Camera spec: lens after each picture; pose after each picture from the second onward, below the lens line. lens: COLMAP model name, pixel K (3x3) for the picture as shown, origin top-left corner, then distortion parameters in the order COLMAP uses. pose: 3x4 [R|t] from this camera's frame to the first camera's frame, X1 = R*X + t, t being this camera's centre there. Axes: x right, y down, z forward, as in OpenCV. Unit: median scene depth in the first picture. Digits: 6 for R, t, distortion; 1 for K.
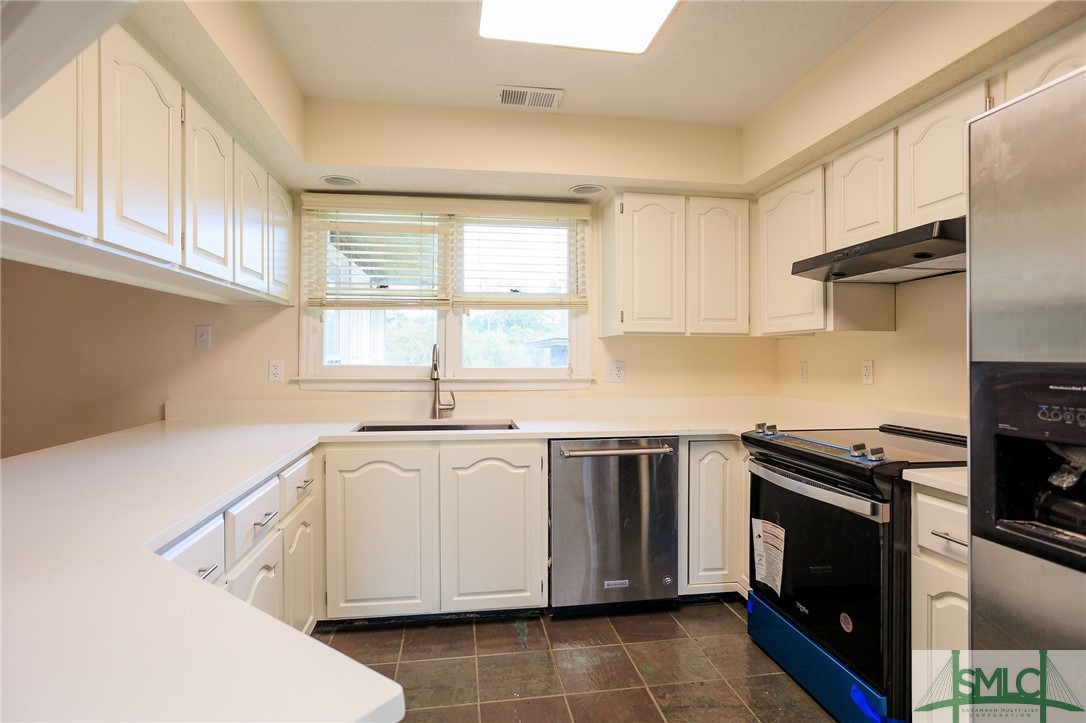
lens RADIAL K [[544.5, 0, 543.0], [0, 544.5, 361.5], [0, 0, 1]] dist [-0.049303, 0.000161]
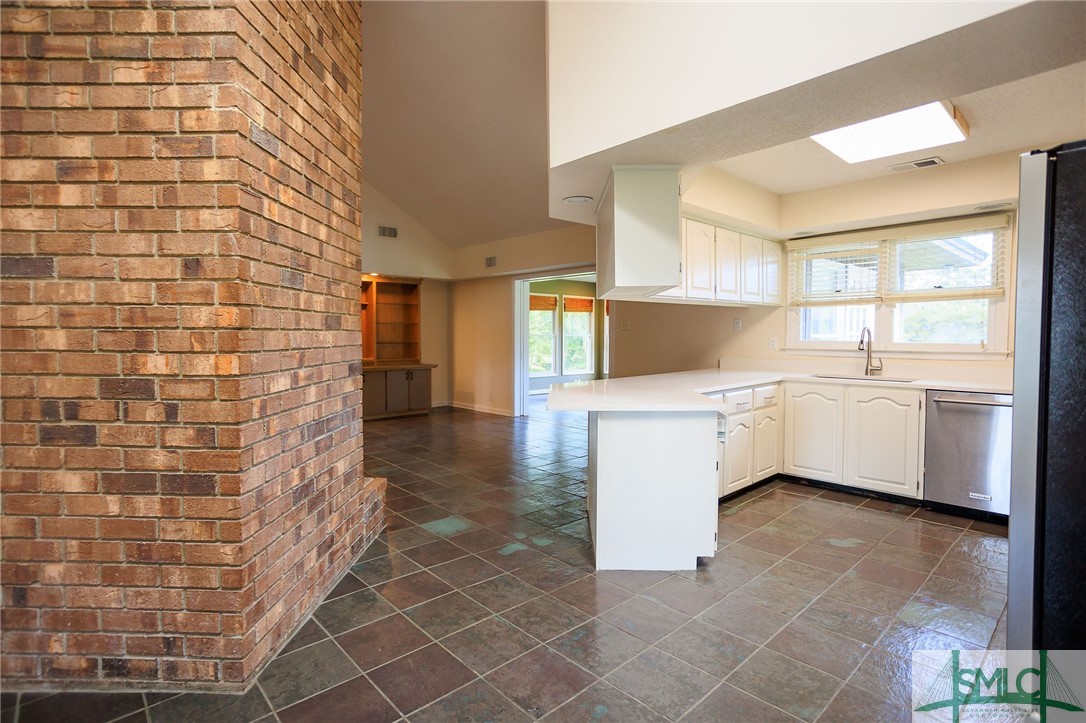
lens RADIAL K [[540.5, 0, 540.7], [0, 540.5, 352.6], [0, 0, 1]] dist [-0.001198, 0.000863]
pose [[0.551147, 0.025745, -0.834011, 0.566593], [-0.005060, 0.999609, 0.027513, 0.002729], [0.834393, -0.010943, 0.551061, -0.618735]]
